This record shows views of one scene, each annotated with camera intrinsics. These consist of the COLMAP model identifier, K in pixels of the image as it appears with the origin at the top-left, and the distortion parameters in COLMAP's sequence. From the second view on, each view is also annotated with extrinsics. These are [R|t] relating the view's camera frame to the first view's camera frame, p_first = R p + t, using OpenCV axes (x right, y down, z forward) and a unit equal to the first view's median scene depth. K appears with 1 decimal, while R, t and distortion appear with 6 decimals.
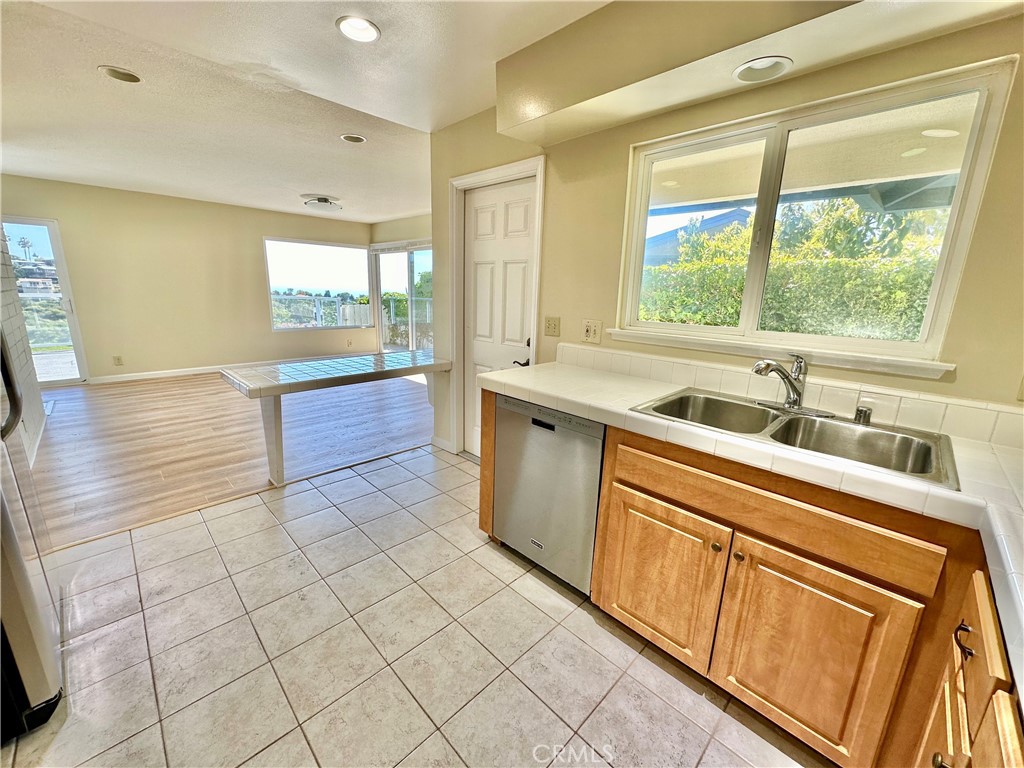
lens RADIAL K [[407.8, 0, 510.7], [0, 407.8, 383.6], [0, 0, 1]] dist [-0.003145, 0.000804]
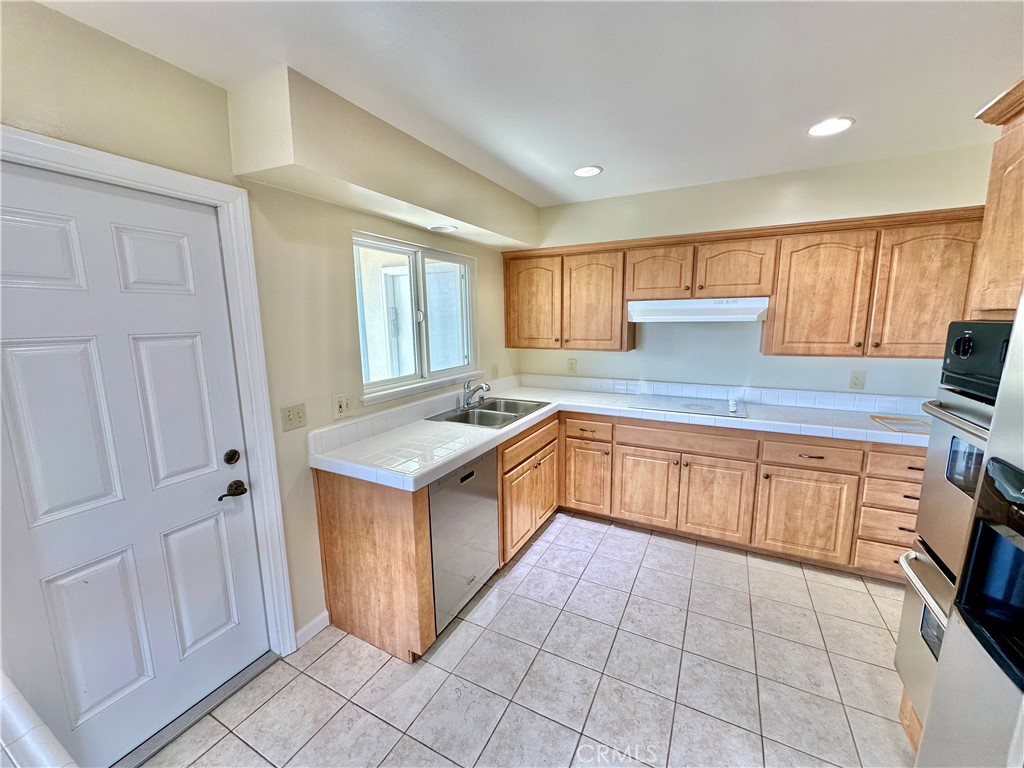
lens RADIAL K [[407.8, 0, 510.8], [0, 407.8, 382.9], [0, 0, 1]] dist [-0.003145, 0.000804]
pose [[-0.295368, -0.176904, 0.938862, -0.776392], [0.218094, 0.944275, 0.246537, -0.320267], [-0.930157, 0.277579, -0.240327, 0.836327]]
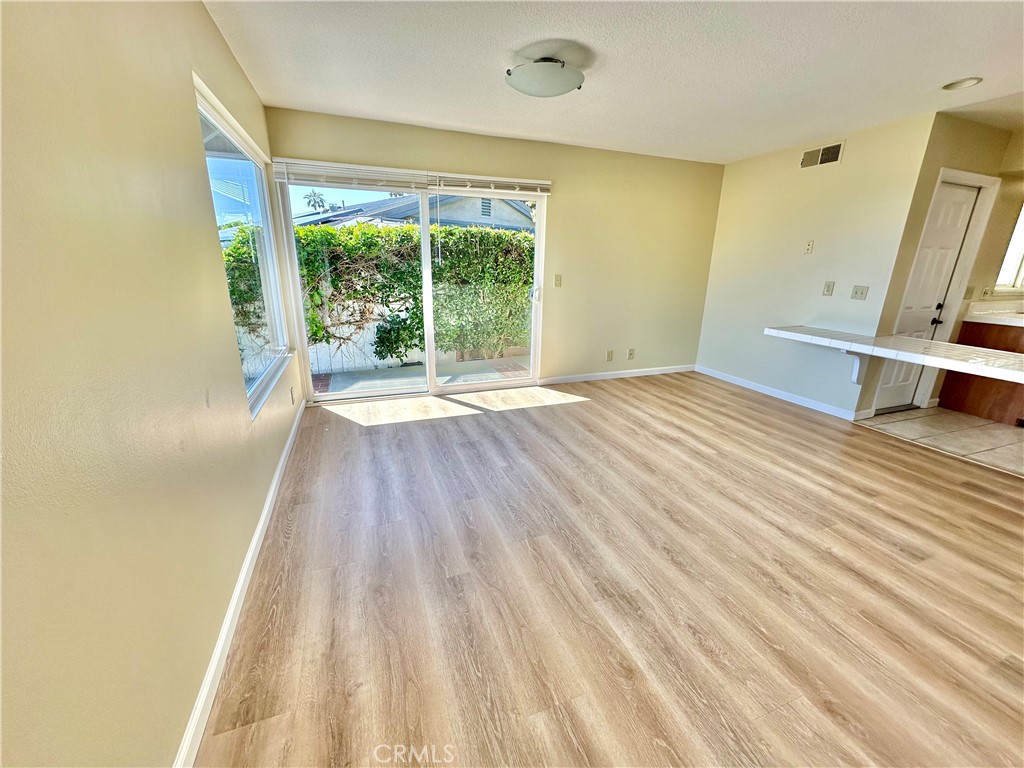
lens RADIAL K [[407.8, 0, 512.3], [0, 407.8, 380.1], [0, 0, 1]] dist [-0.003145, 0.000804]
pose [[0.423085, -0.272805, 0.864047, -2.181847], [0.198648, 0.958327, 0.205303, -0.514041], [-0.884047, 0.084780, 0.459645, 1.969484]]
